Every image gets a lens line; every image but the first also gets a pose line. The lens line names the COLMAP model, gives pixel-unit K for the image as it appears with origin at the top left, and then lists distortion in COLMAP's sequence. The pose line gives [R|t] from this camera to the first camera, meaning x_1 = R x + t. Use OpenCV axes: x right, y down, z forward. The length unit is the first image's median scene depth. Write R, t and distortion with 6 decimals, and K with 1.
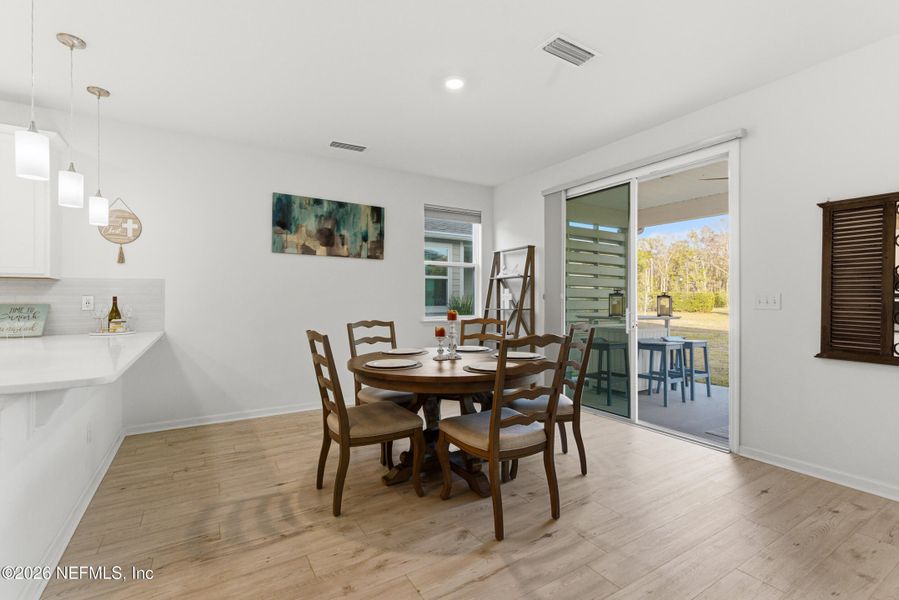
lens RADIAL K [[408.0, 0, 448.9], [0, 408.0, 298.8], [0, 0, 1]] dist [-0.001469, 0.002120]
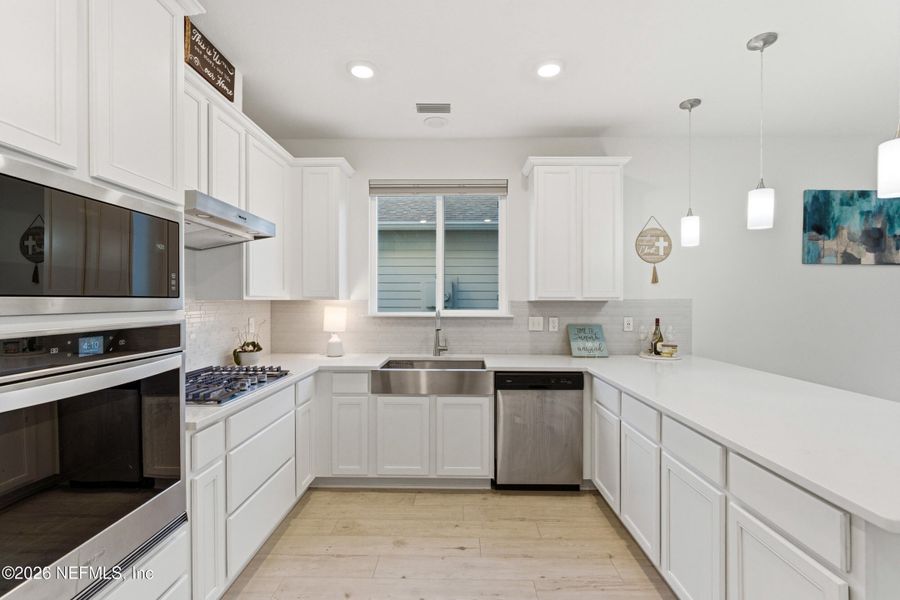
lens RADIAL K [[408.5, 0, 448.0], [0, 408.5, 301.2], [0, 0, 1]] dist [-0.001469, 0.002120]
pose [[0.843538, 0.004355, -0.537051, -0.590684], [-0.004607, 0.999989, 0.000874, -0.036713], [0.537049, 0.001737, 0.843549, -0.065846]]
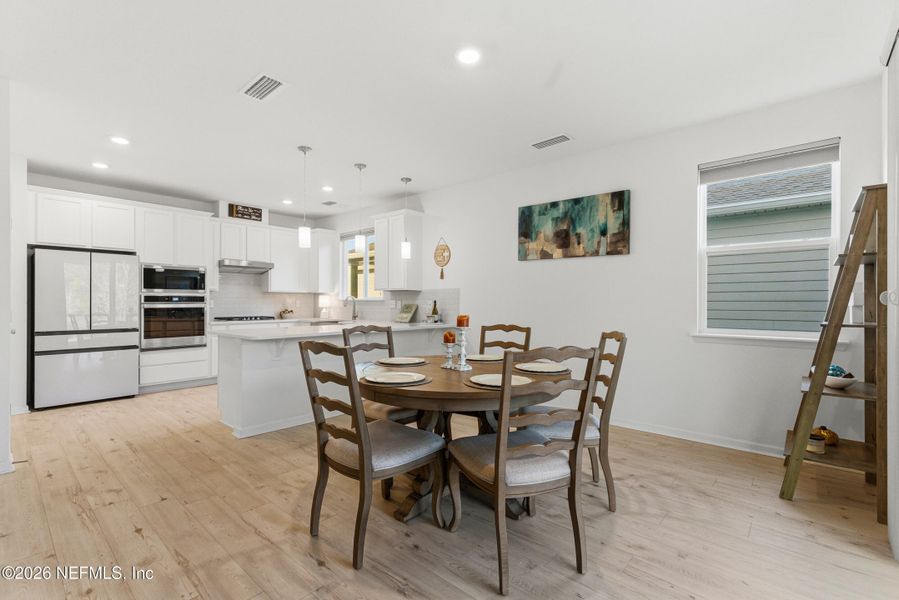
lens RADIAL K [[408.0, 0, 447.9], [0, 408.0, 299.1], [0, 0, 1]] dist [-0.001469, 0.002120]
pose [[0.291169, -0.006064, -0.956652, 0.576665], [-0.003582, 0.999966, -0.007429, 0.000229], [0.956665, 0.005590, 0.291137, 0.484493]]
